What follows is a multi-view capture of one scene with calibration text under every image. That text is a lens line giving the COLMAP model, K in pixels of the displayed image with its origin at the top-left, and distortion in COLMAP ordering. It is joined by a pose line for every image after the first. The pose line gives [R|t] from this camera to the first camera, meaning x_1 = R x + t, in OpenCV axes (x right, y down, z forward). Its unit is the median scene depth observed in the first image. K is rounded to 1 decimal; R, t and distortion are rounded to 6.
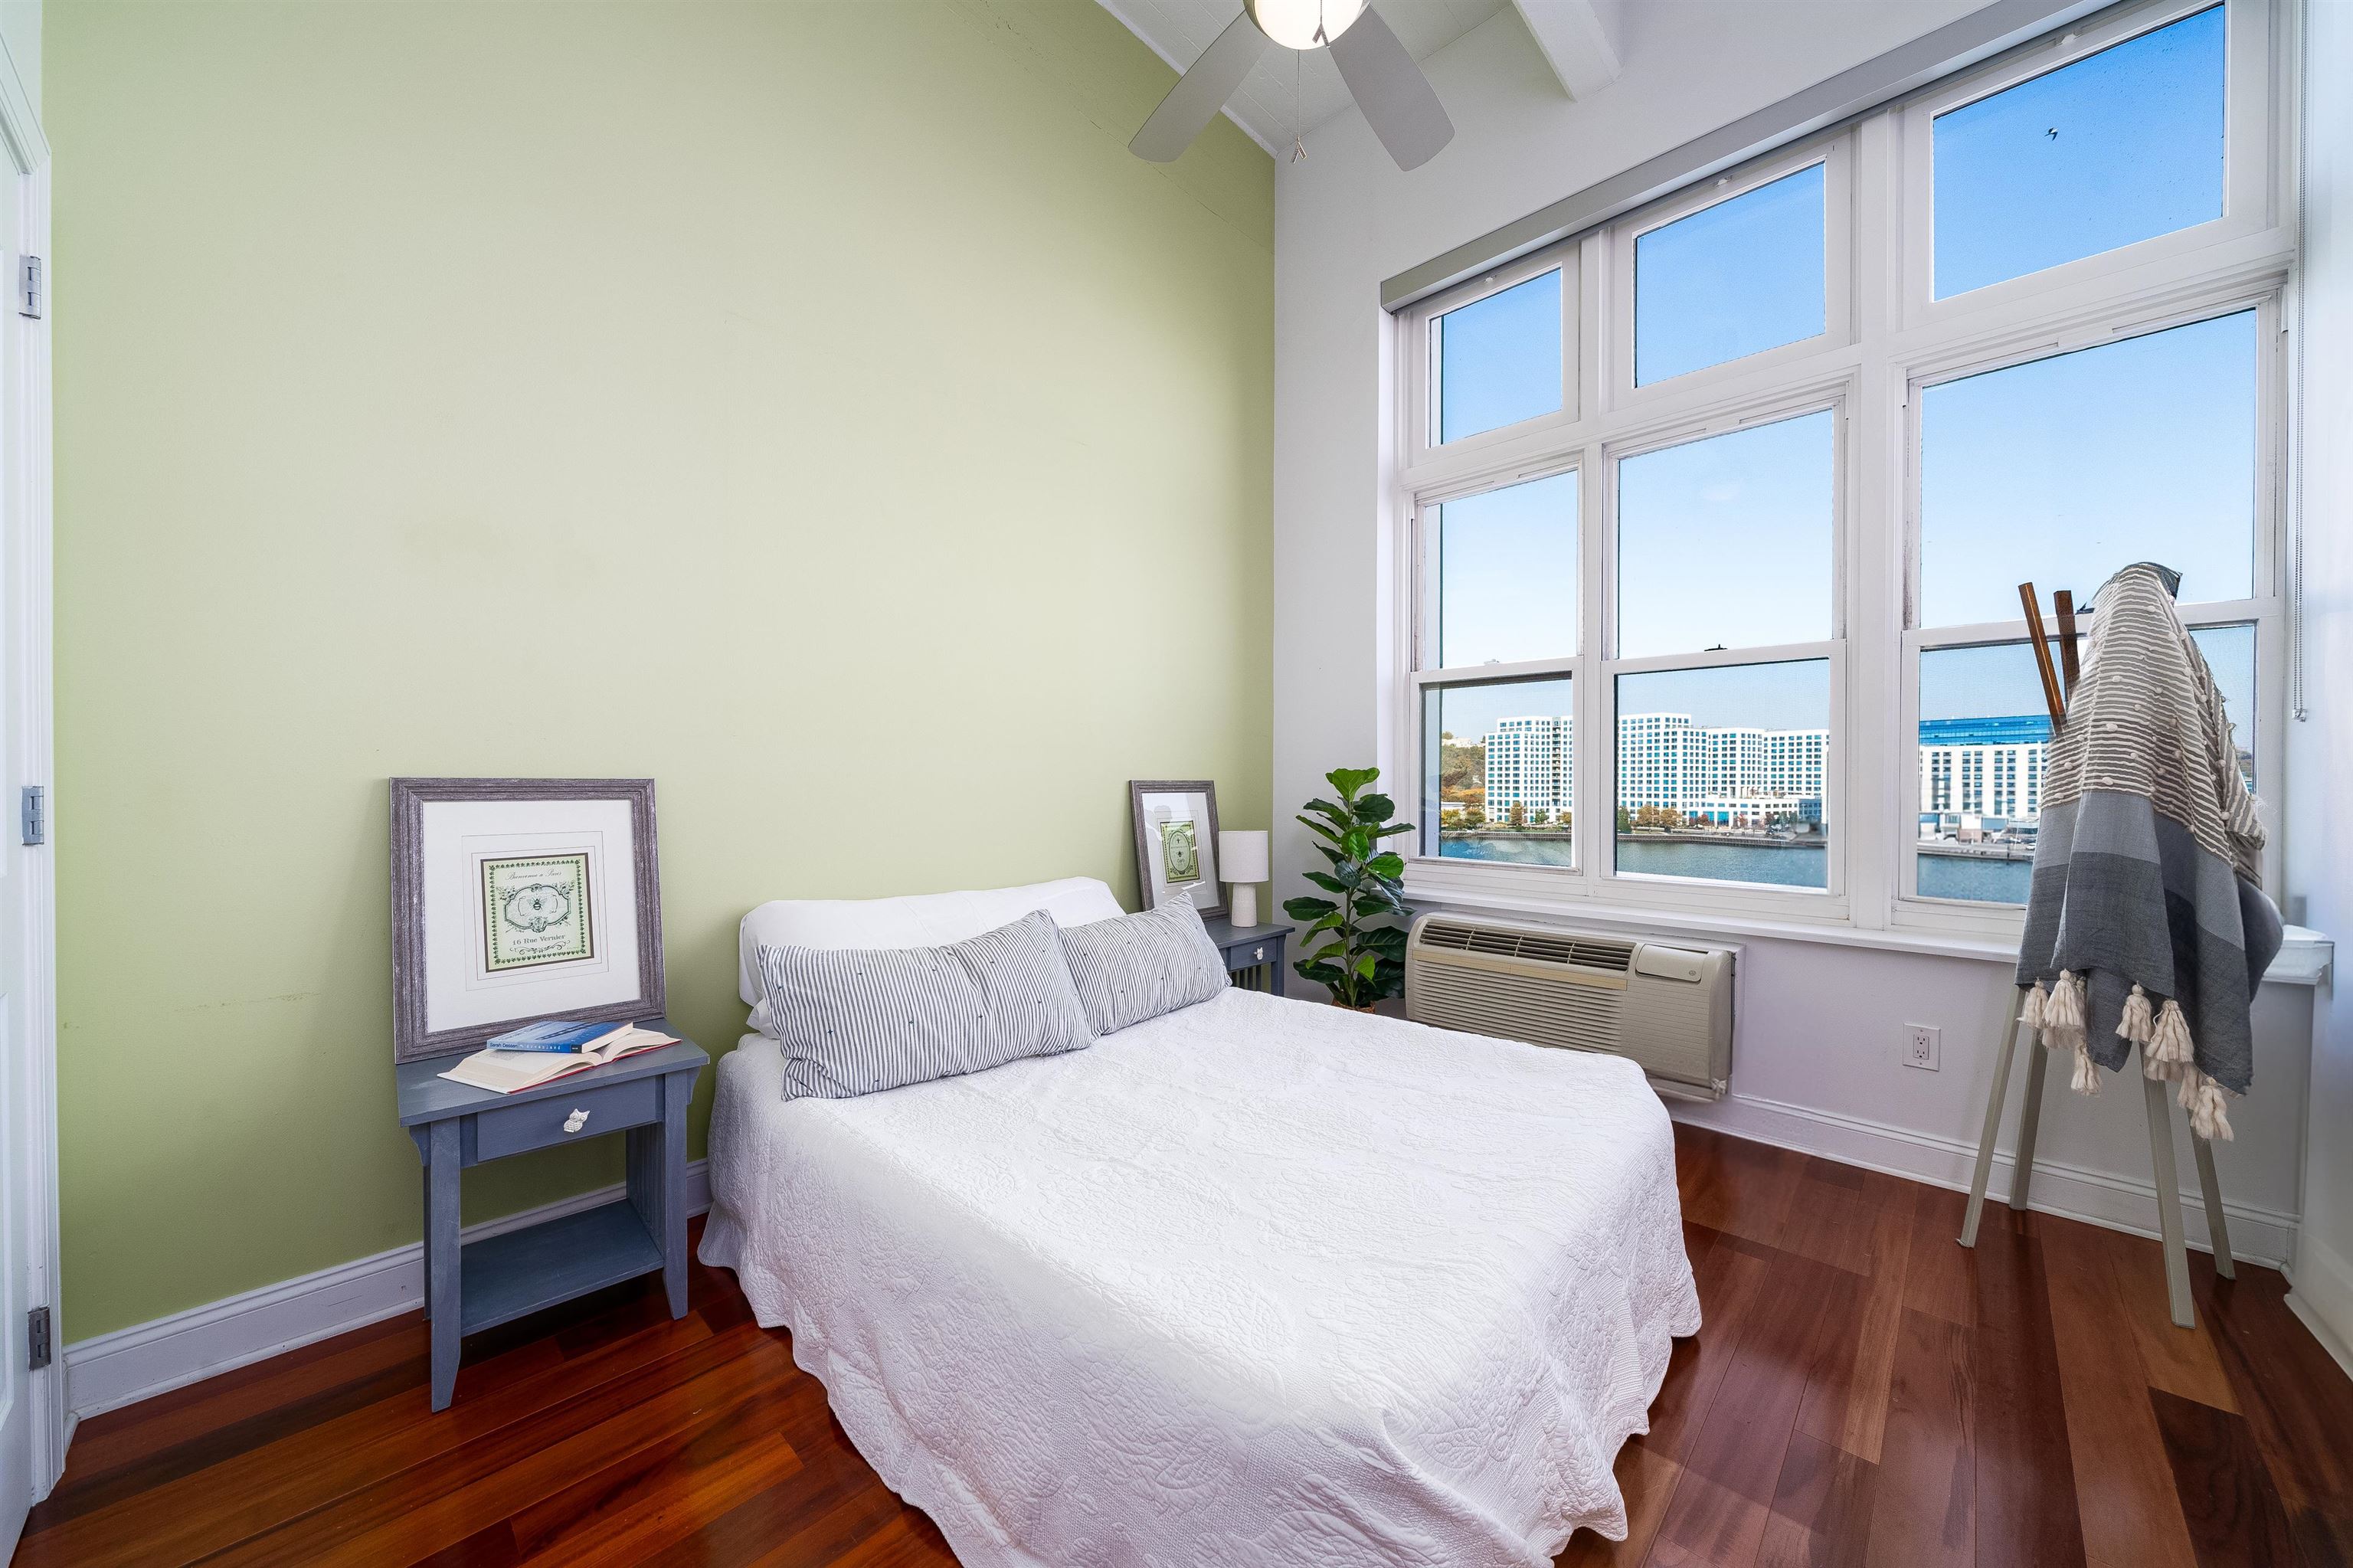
lens RADIAL K [[882.8, 0, 1215.0], [0, 882.8, 795.3], [0, 0, 1]] dist [-0.003896, -0.000355]
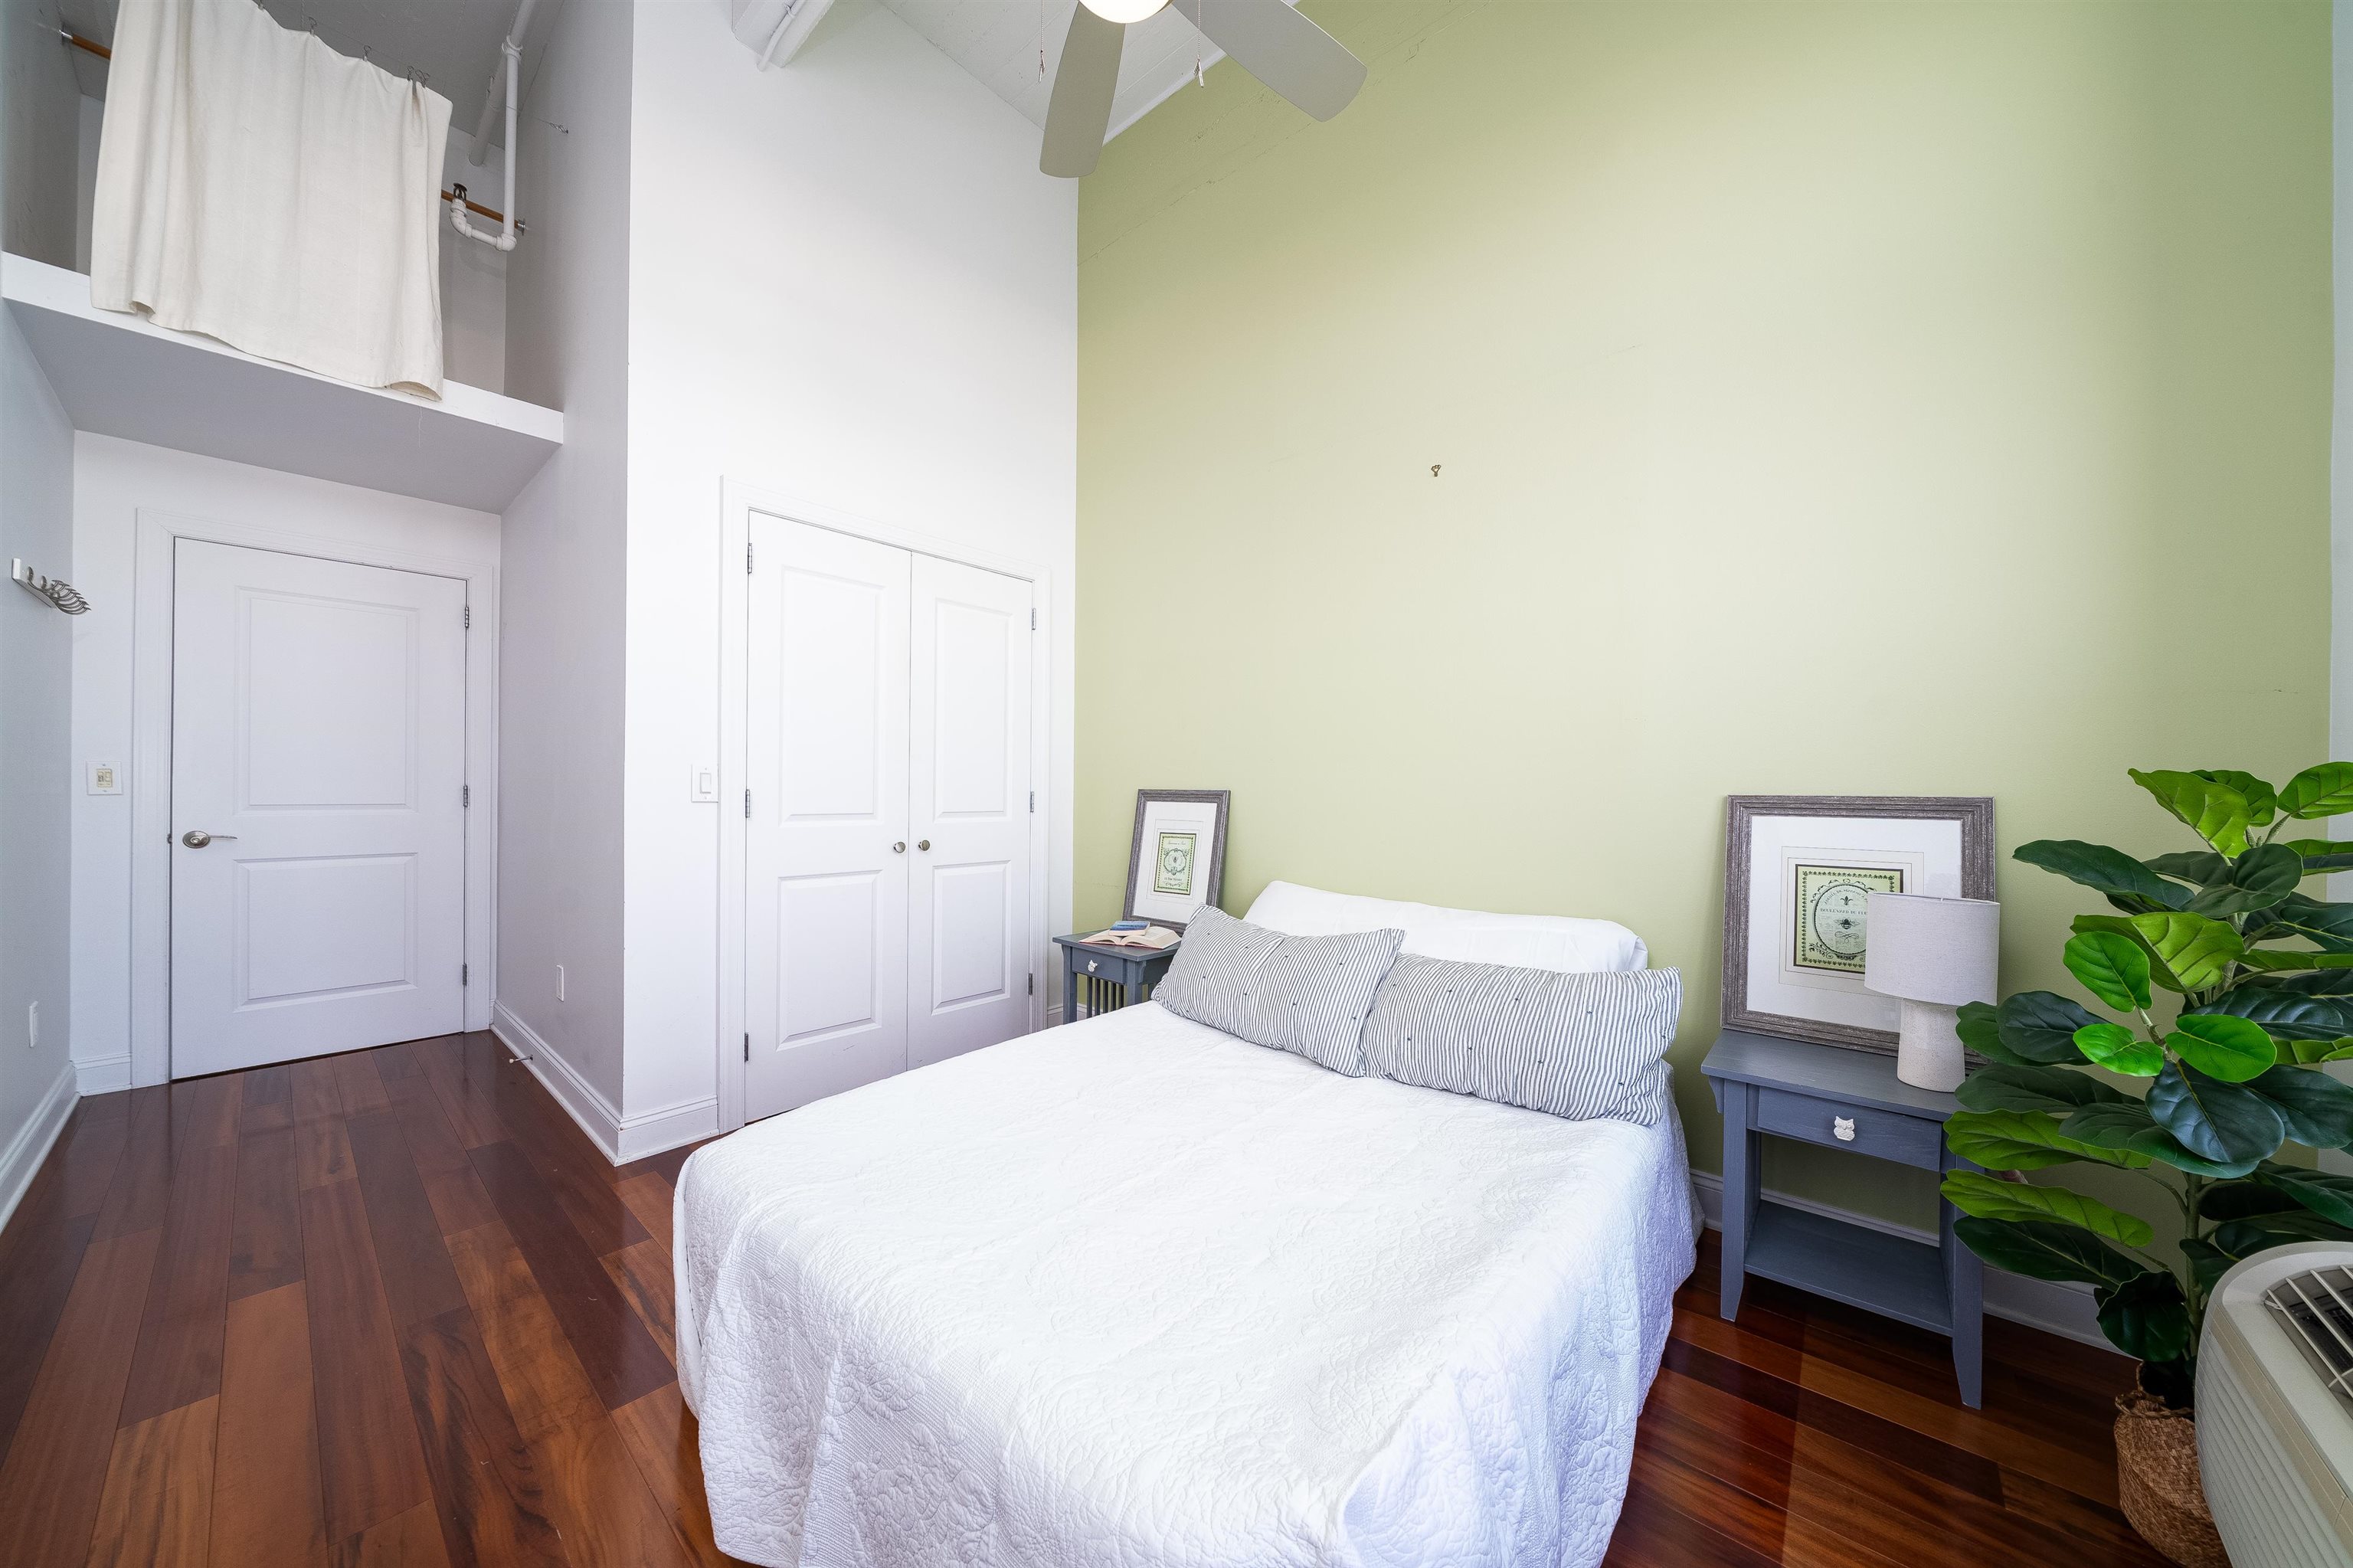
lens RADIAL K [[792.5, 0, 1186.7], [0, 792.5, 783.6], [0, 0, 1]] dist [-0.001100, -0.000021]
pose [[0.014999, -0.010718, -0.999830, 0.782922], [-0.024007, 0.999650, -0.011076, -0.013696], [0.999599, 0.024169, 0.014737, 0.899594]]
